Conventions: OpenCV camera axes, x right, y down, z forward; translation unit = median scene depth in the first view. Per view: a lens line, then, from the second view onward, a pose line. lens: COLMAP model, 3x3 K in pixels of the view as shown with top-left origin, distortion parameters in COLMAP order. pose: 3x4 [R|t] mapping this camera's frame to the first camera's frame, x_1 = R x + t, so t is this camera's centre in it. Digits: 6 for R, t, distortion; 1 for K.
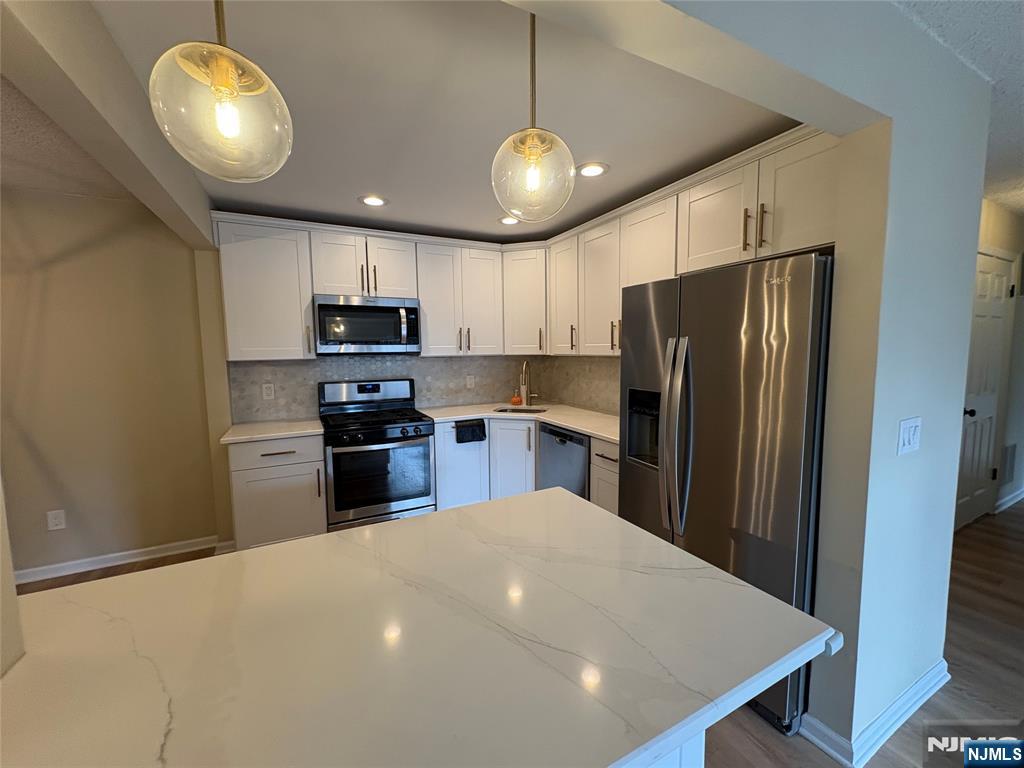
lens RADIAL K [[404.5, 0, 512.0], [0, 404.5, 384.0], [0, 0, 1]] dist [-0.002011, -0.000146]
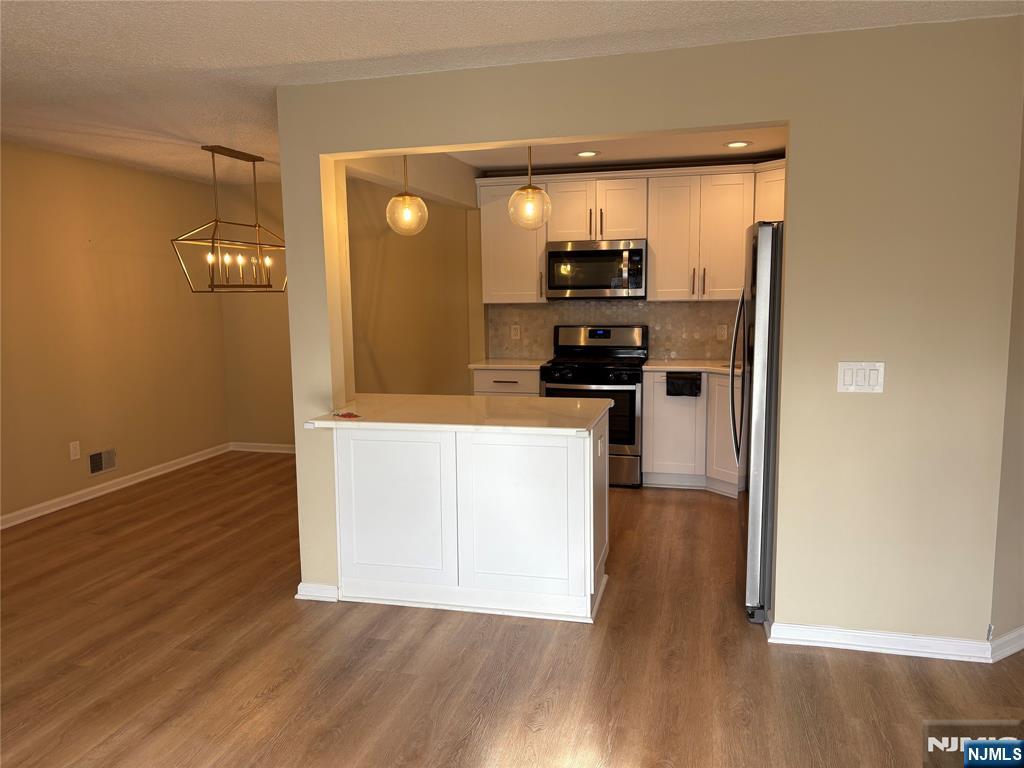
lens RADIAL K [[774.5, 0, 509.8], [0, 774.5, 390.1], [0, 0, 1]] dist [-0.005267, -0.007617]
pose [[0.739069, 0.082943, -0.668504, 0.776612], [-0.053206, 0.996478, 0.064813, 0.038628], [0.671525, -0.012333, 0.740879, -0.550442]]
